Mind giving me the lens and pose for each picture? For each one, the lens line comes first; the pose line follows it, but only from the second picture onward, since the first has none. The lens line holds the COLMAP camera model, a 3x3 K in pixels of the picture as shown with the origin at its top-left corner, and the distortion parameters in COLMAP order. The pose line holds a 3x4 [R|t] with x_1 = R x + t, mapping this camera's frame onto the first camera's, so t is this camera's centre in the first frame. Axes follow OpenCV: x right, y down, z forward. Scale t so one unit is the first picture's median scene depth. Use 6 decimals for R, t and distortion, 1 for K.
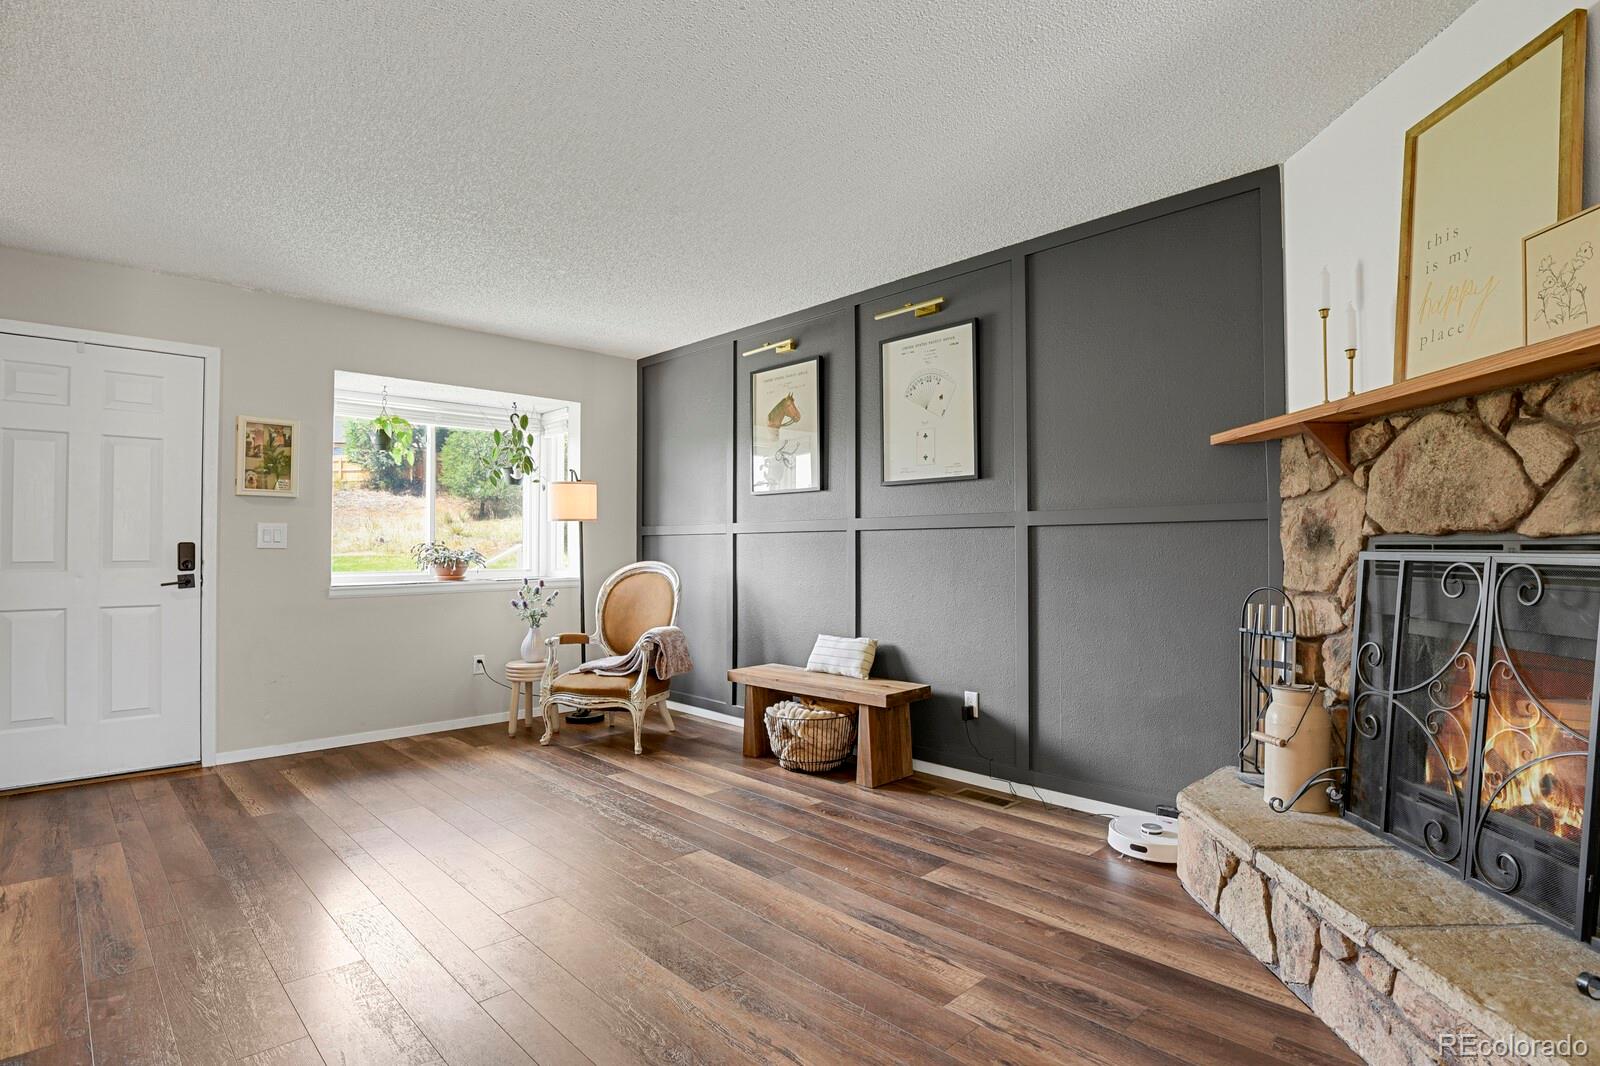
lens RADIAL K [[779.2, 0, 797.8], [0, 779.2, 539.7], [0, 0, 1]] dist [-0.029692, -0.002247]
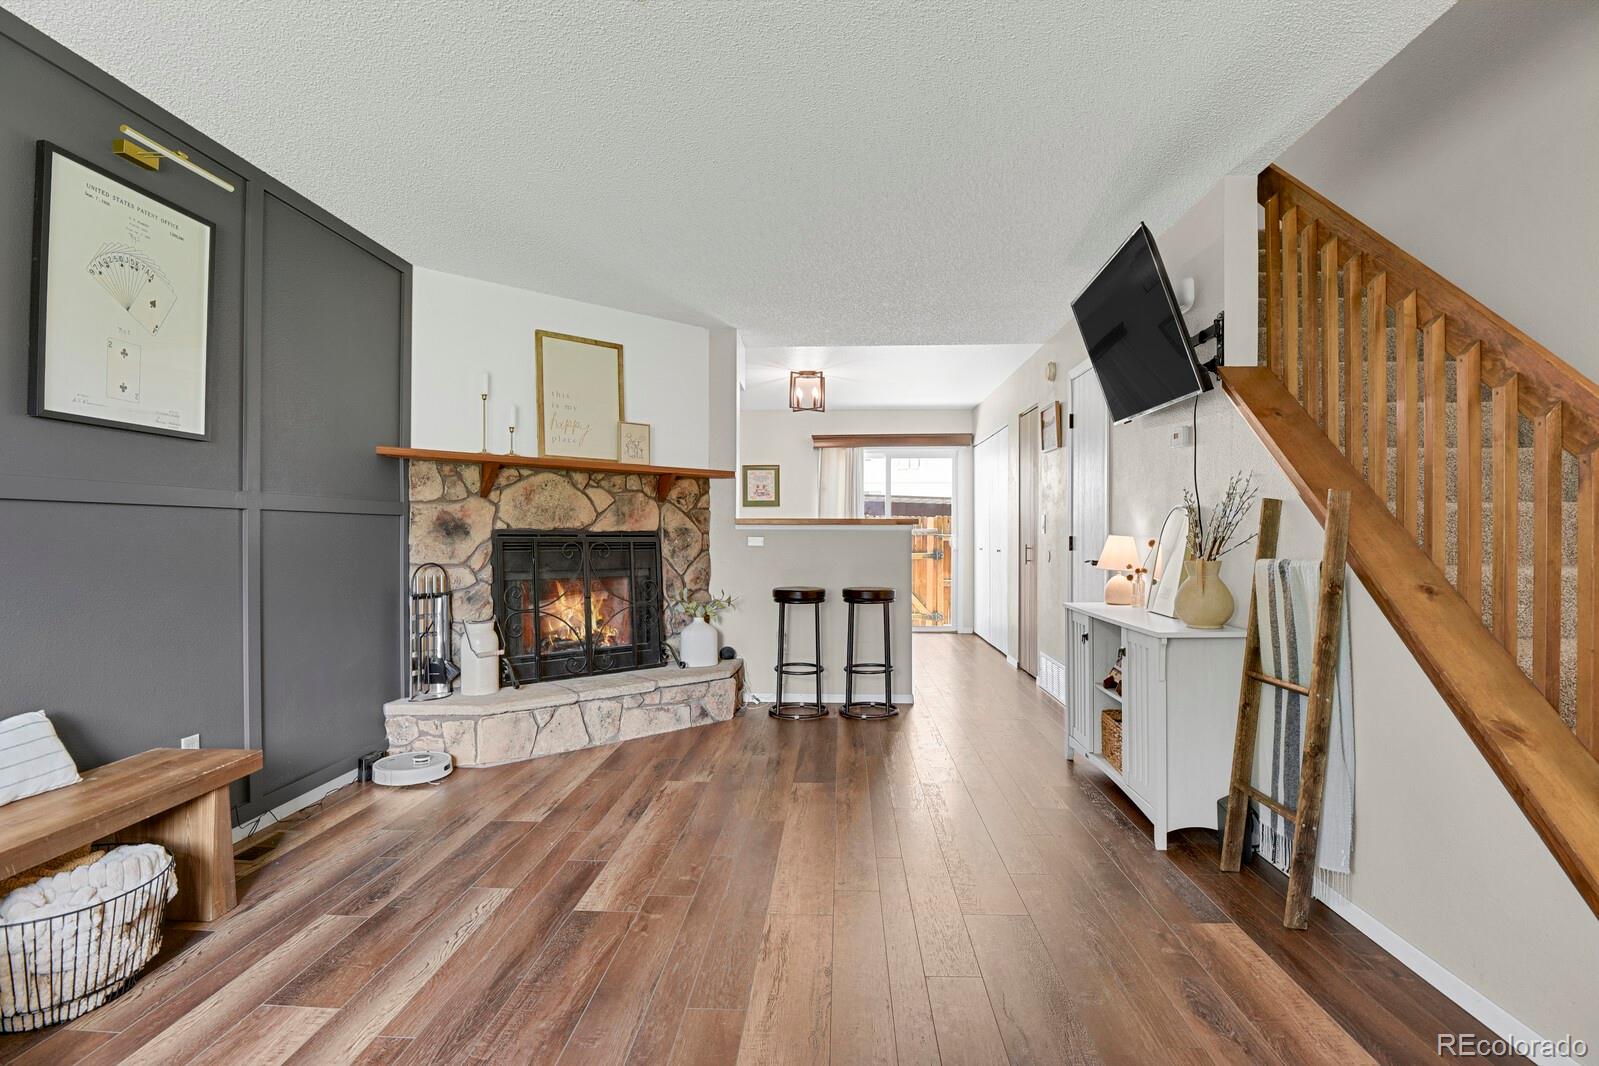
lens RADIAL K [[778.7, 0, 817.7], [0, 778.7, 530.9], [0, 0, 1]] dist [-0.029692, -0.002247]
pose [[-0.694054, 0.006456, 0.719894, -1.047660], [-0.006716, 0.999858, -0.015442, 0.021238], [-0.719891, -0.015553, -0.693912, 1.648982]]
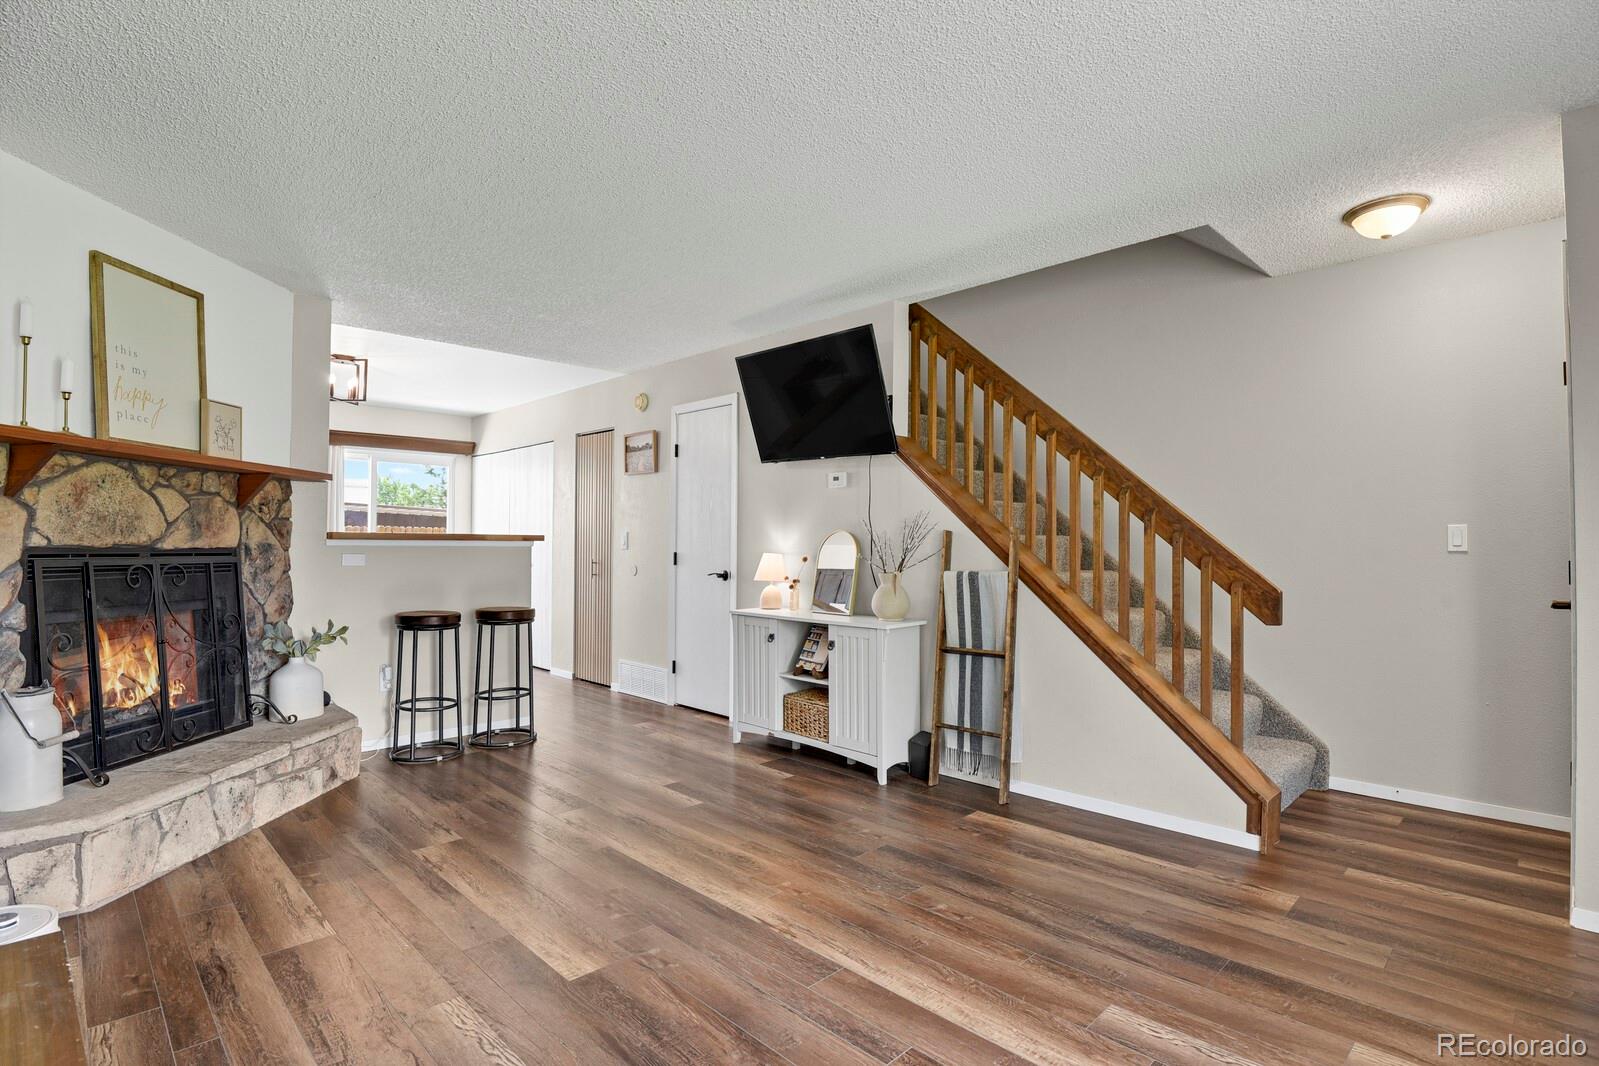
lens RADIAL K [[778.7, 0, 808.6], [0, 778.7, 533.1], [0, 0, 1]] dist [-0.029692, -0.002247]
pose [[-0.999844, -0.000633, -0.017629, -0.397886], [-0.000154, 0.999631, -0.027180, 0.005078], [0.017640, -0.027173, -0.999475, 2.065673]]
